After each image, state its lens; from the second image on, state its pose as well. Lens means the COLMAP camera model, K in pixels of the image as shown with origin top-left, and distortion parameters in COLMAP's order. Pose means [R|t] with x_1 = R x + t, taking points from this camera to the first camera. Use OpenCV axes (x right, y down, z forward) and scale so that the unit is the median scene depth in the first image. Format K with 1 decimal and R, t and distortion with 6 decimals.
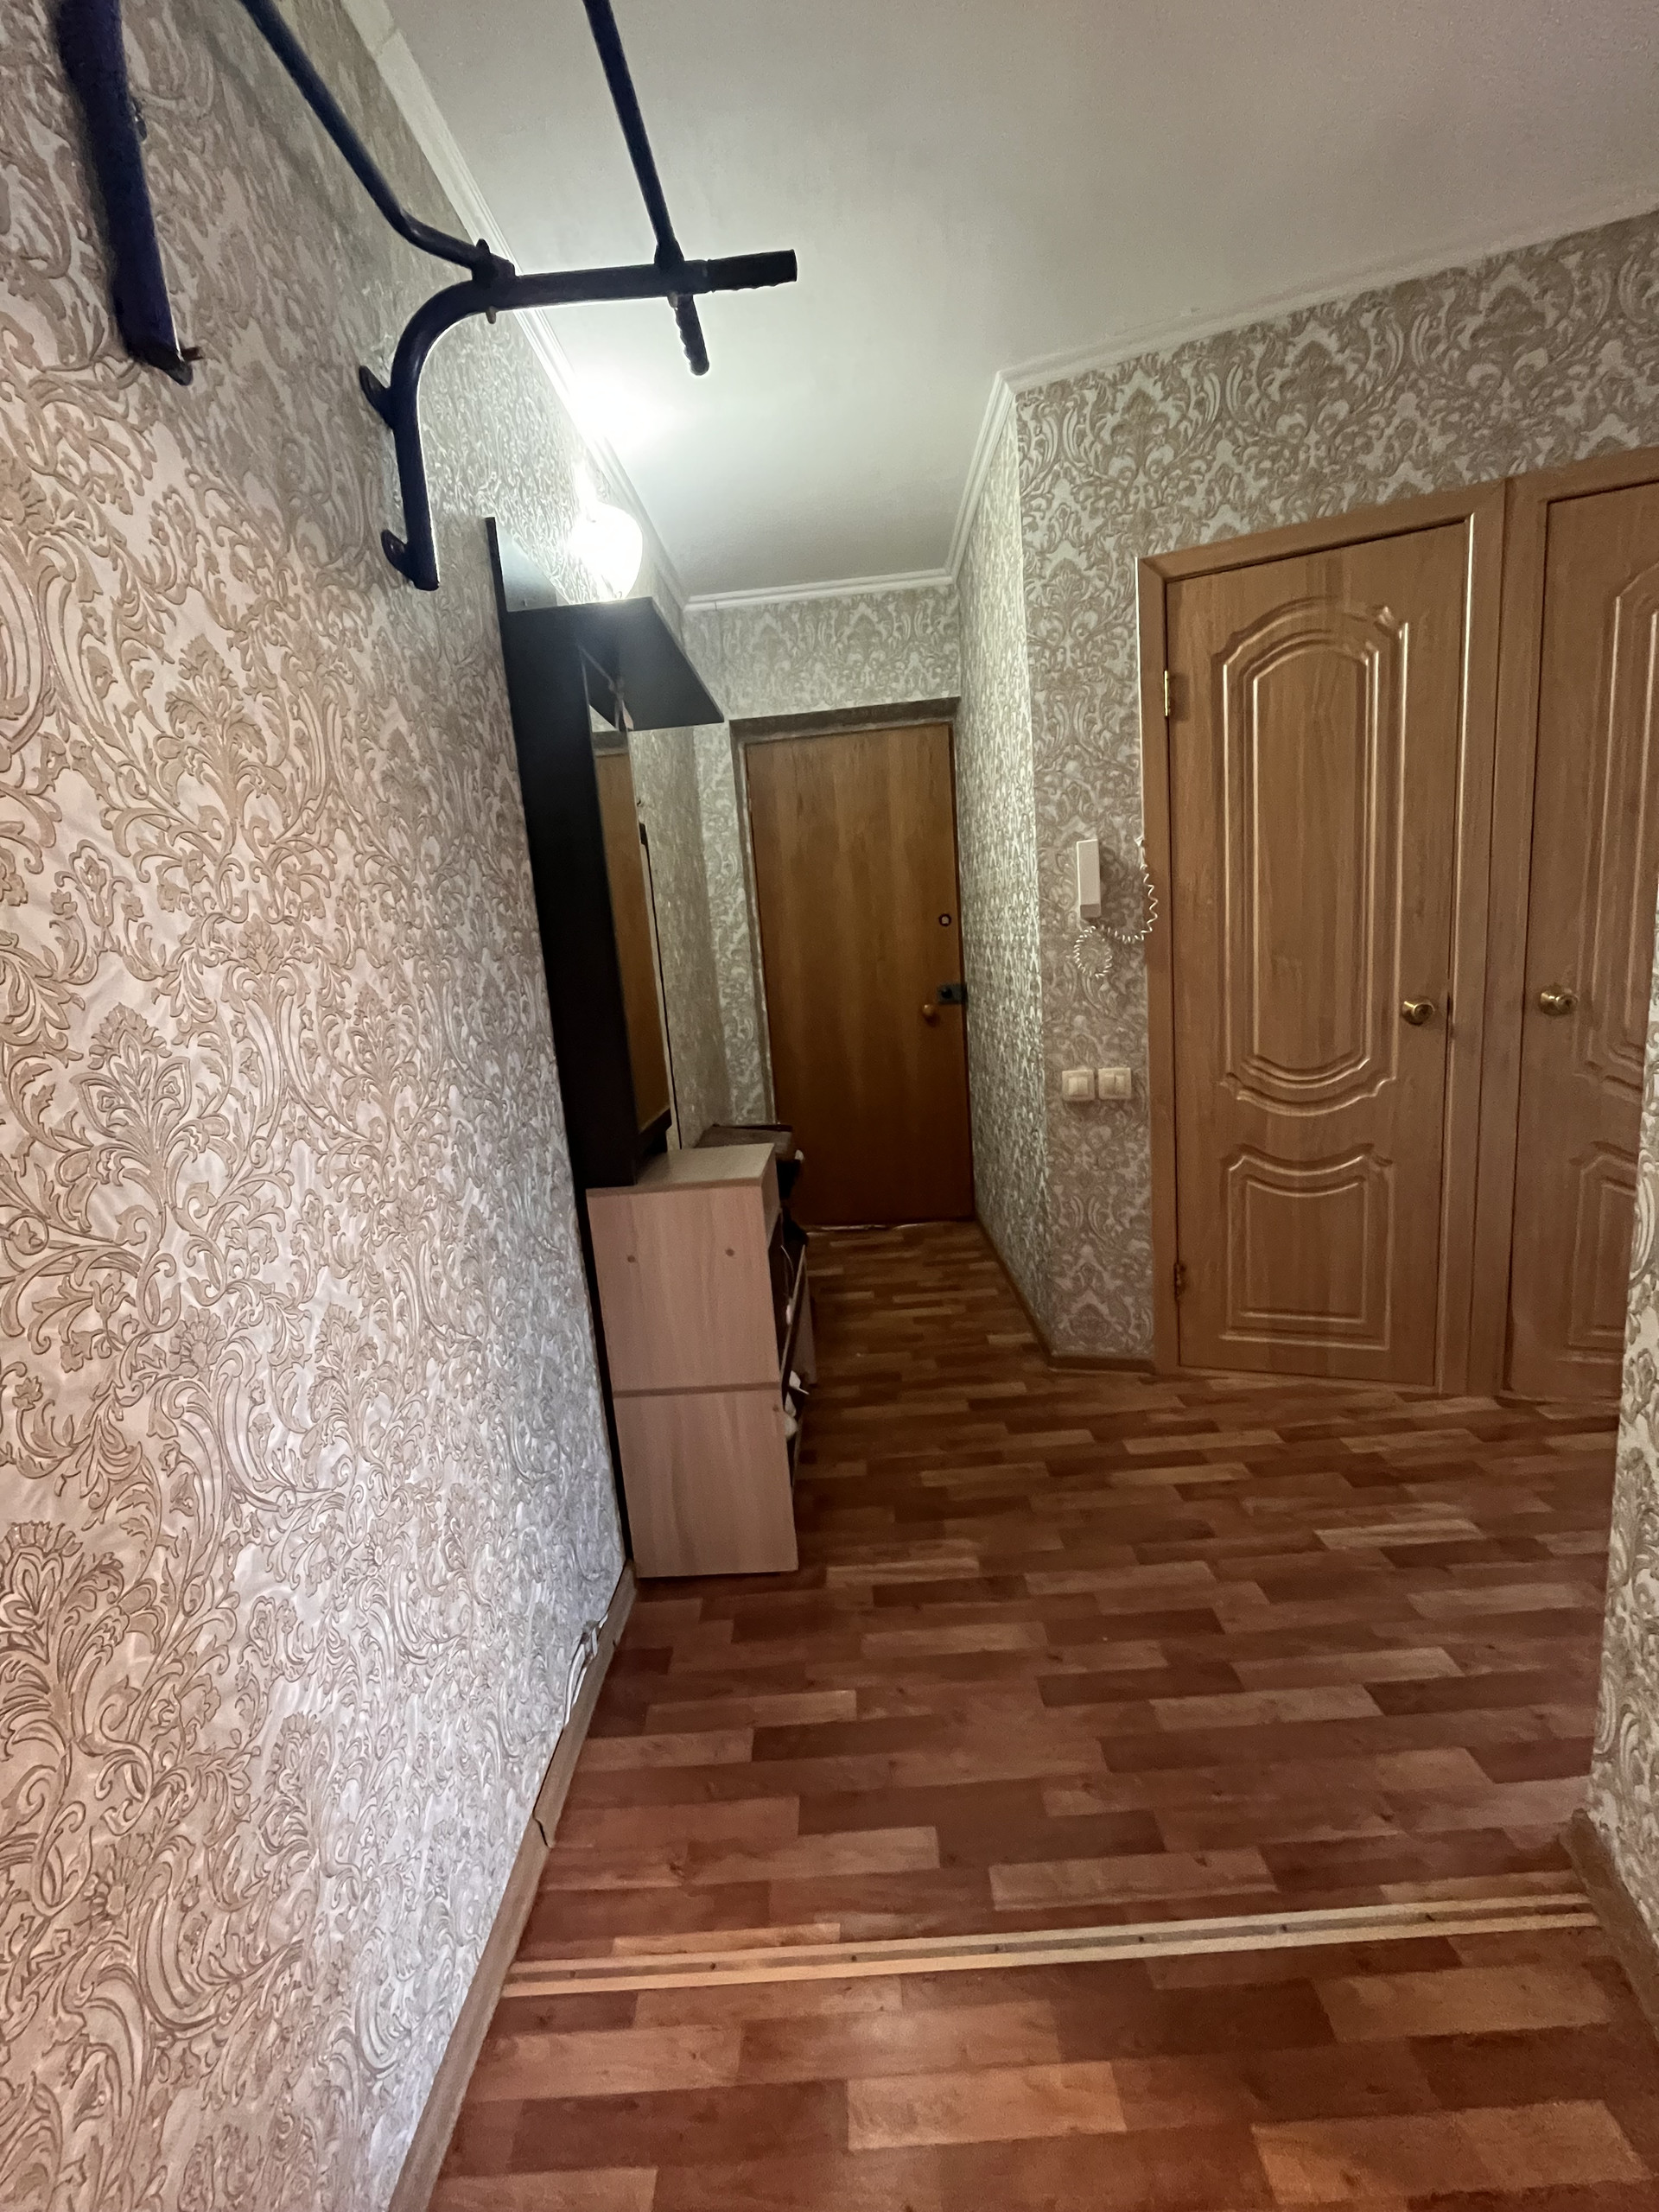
lens RADIAL K [[890.0, 0, 827.7], [0, 890.0, 1102.7], [0, 0, 1]] dist [-0.005683, -0.000349]
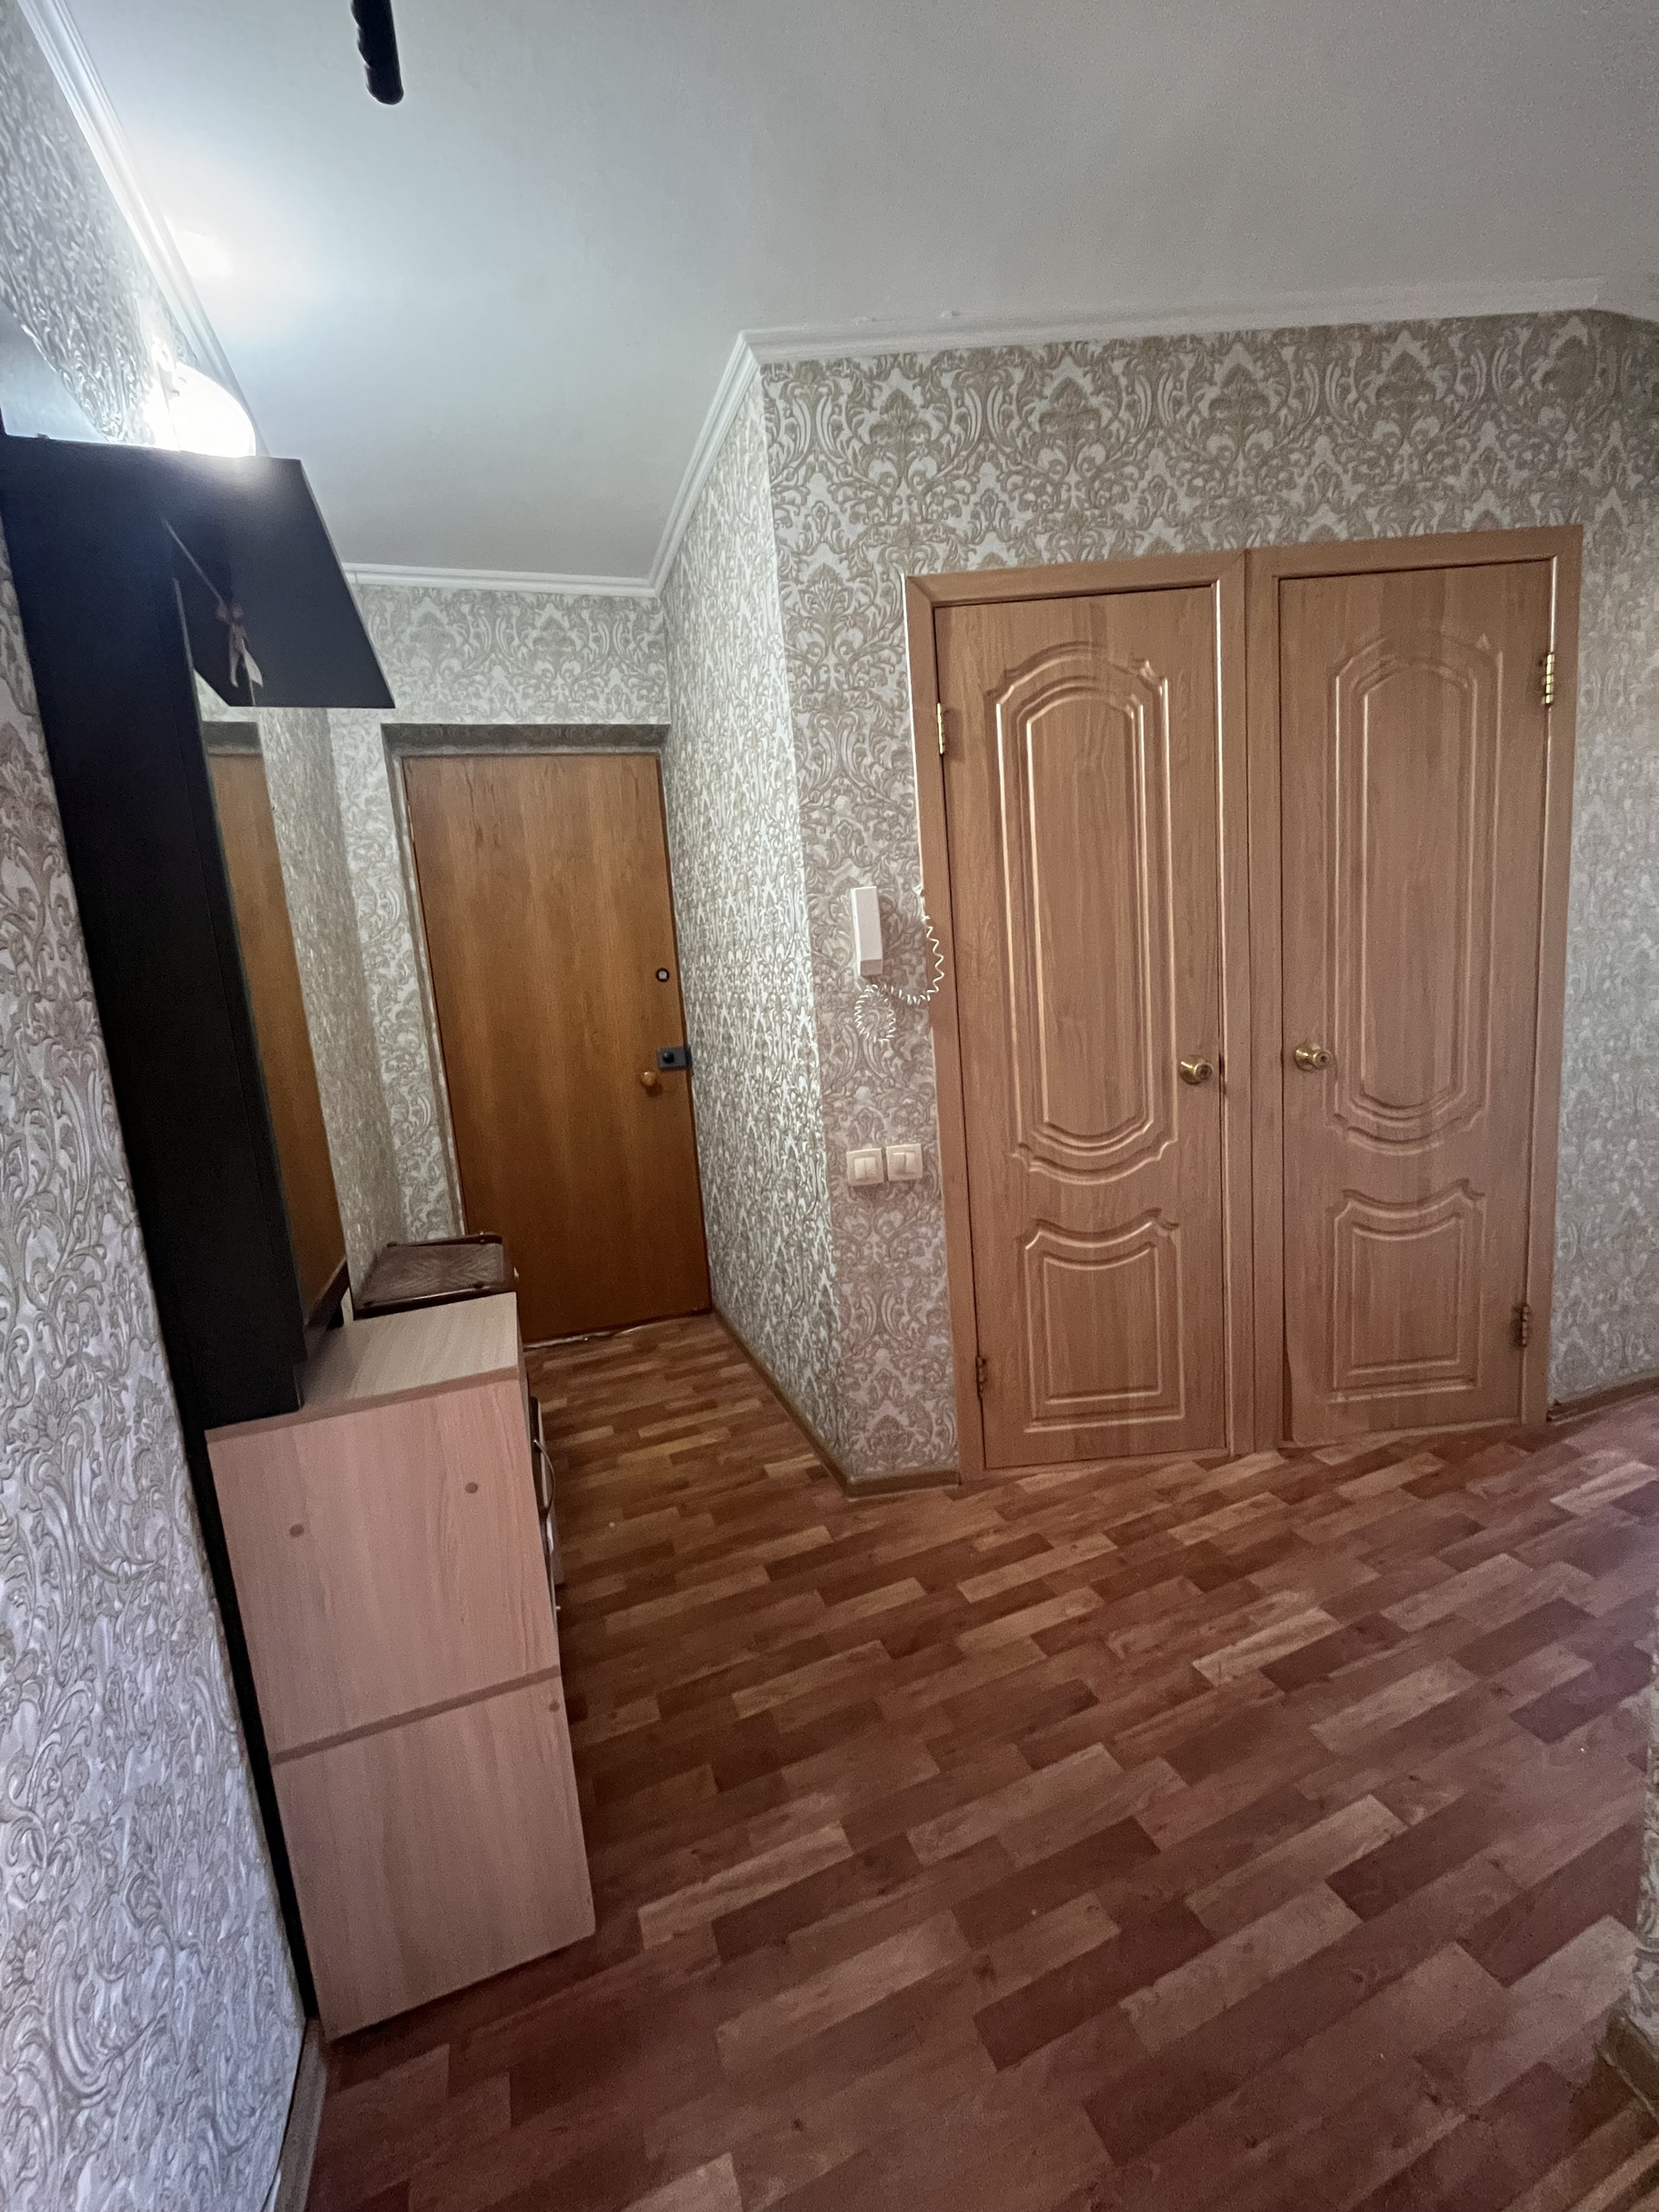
lens RADIAL K [[891.7, 0, 826.0], [0, 891.7, 1105.1], [0, 0, 1]] dist [-0.004544, -0.000224]
pose [[0.930842, -0.048440, 0.362196, -0.070485], [0.068072, 0.996811, -0.041631, -0.050359], [-0.359025, 0.063408, 0.931172, 0.221750]]
